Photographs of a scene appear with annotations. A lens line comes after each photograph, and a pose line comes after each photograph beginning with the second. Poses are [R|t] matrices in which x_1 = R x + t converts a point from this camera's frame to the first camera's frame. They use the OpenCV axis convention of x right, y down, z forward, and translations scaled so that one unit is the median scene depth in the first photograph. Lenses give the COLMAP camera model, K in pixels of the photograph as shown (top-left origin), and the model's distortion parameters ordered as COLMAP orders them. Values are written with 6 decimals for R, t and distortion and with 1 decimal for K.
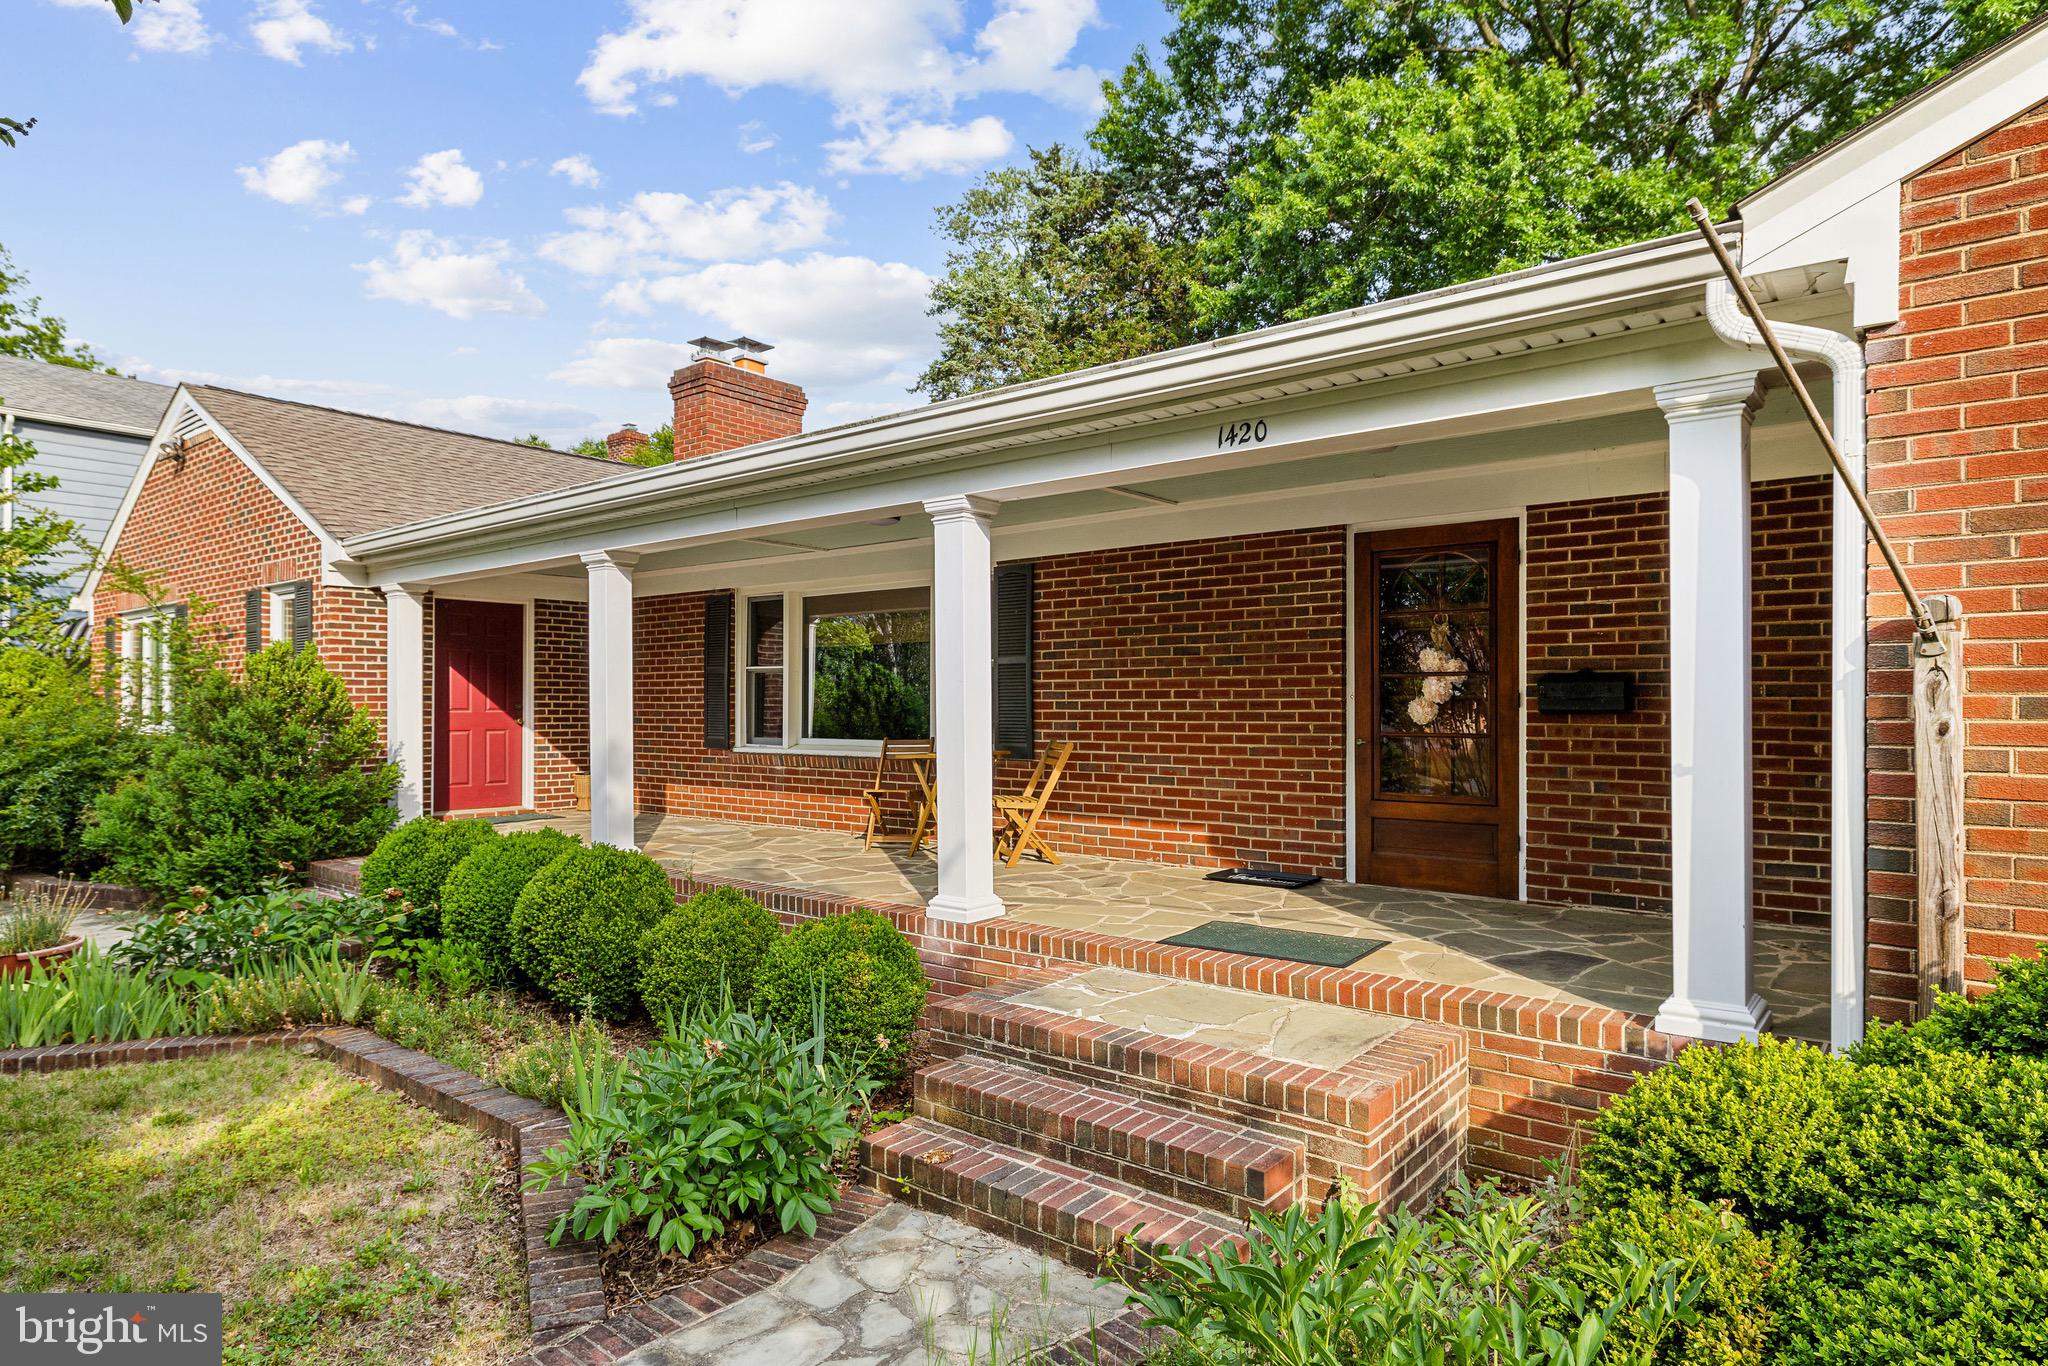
lens RADIAL K [[1142.3, 0, 1065.7], [0, 1142.3, 675.5], [0, 0, 1]] dist [0.001515, -0.001830]
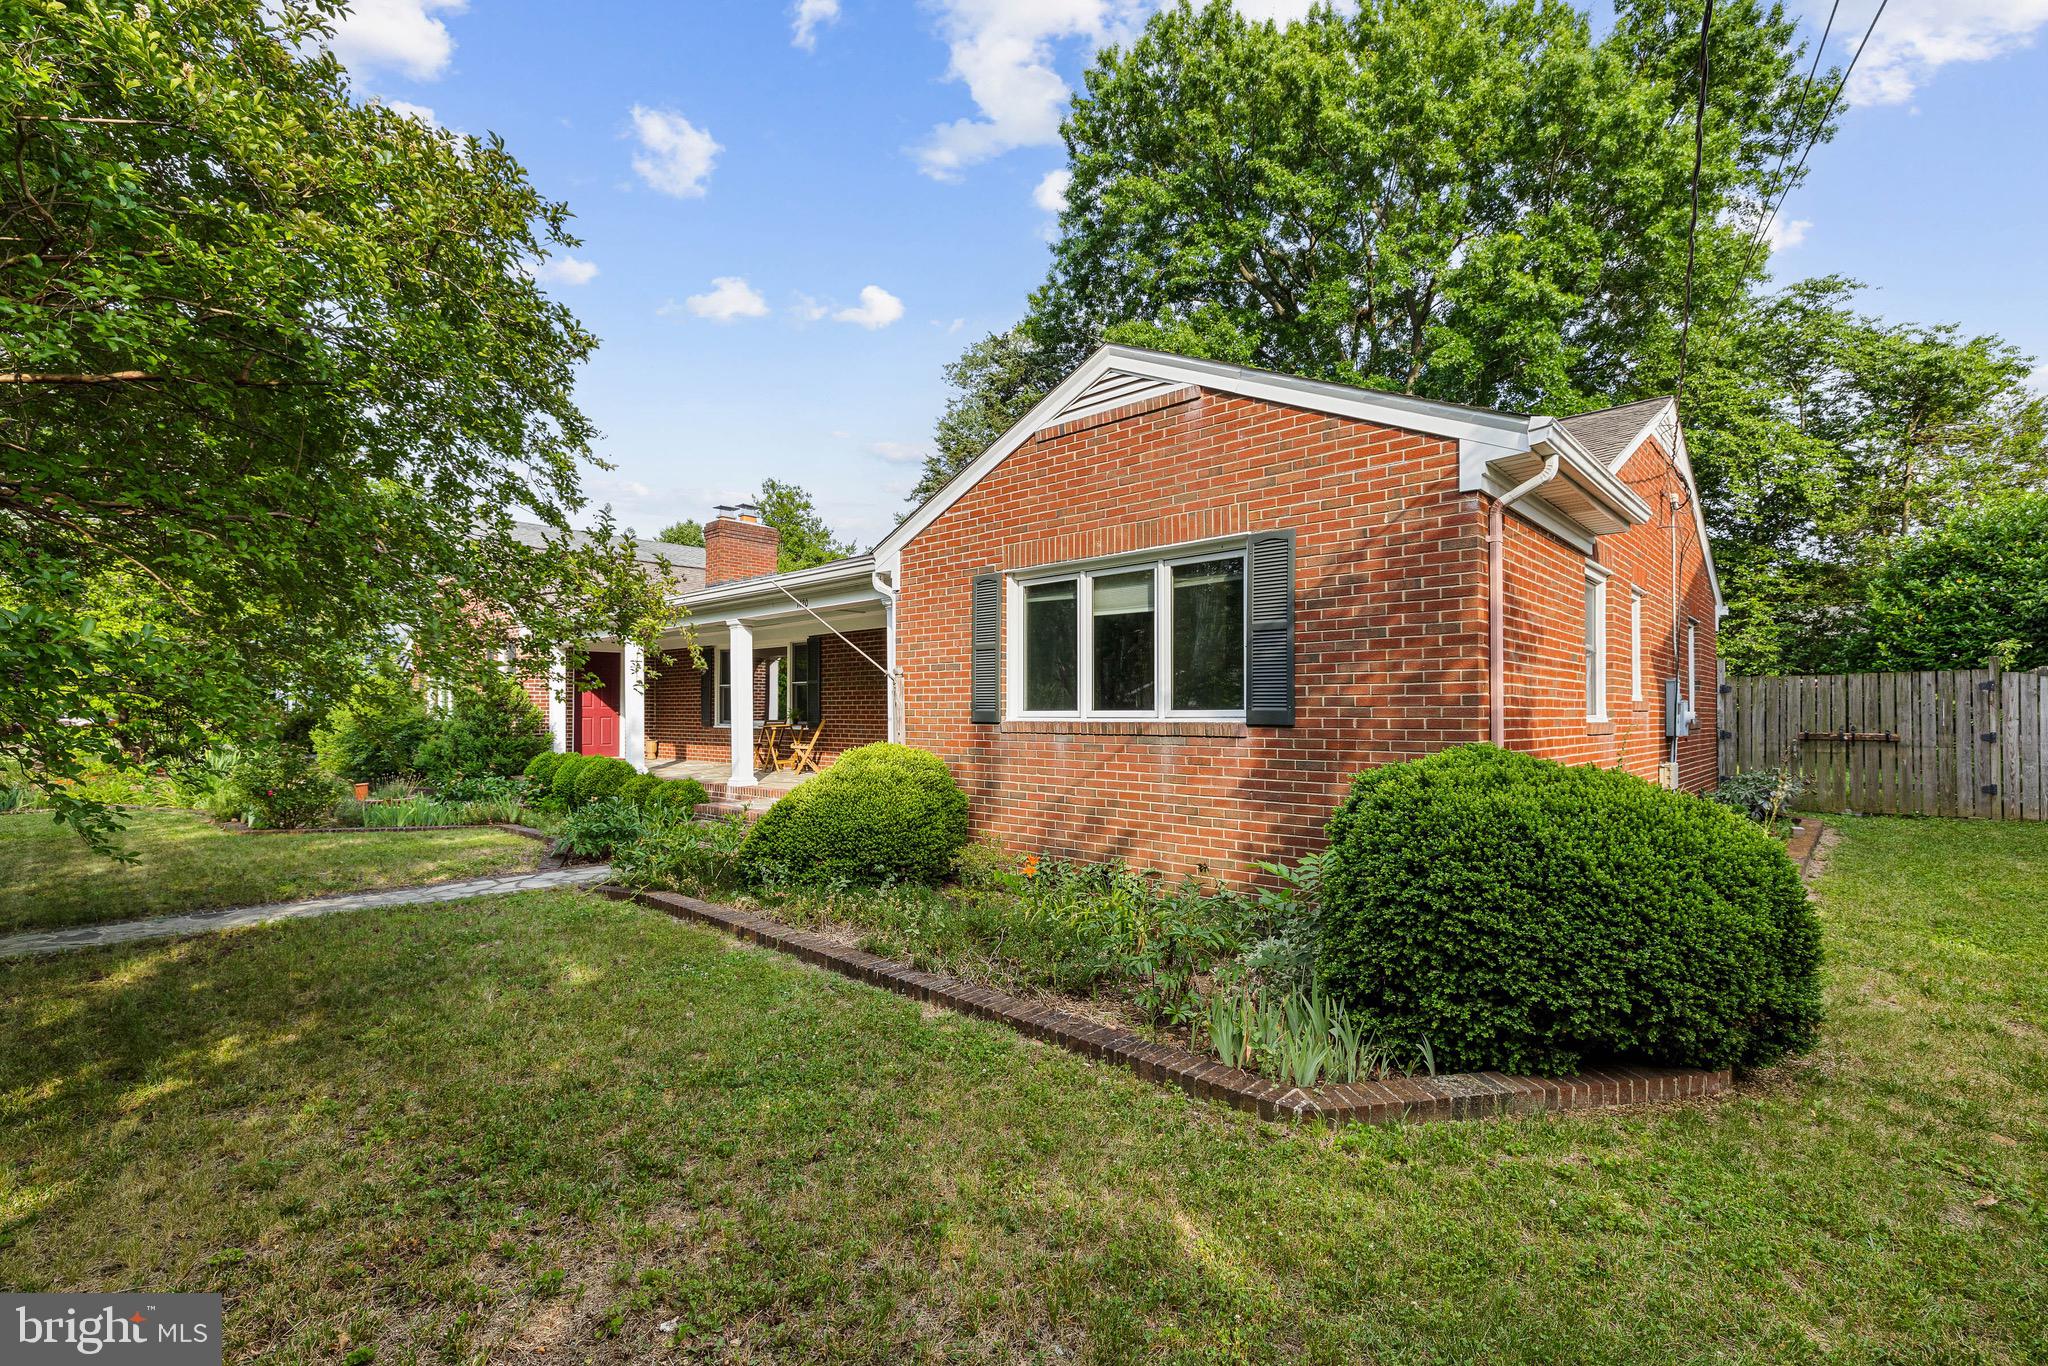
lens RADIAL K [[893.4, 0, 1020.2], [0, 893.4, 681.1], [0, 0, 1]] dist [-0.001485, -0.000027]
pose [[0.994903, -0.004223, -0.100749, 0.615919], [0.003585, 0.999972, -0.006512, -0.002521], [0.100774, 0.006118, 0.994891, -0.768368]]
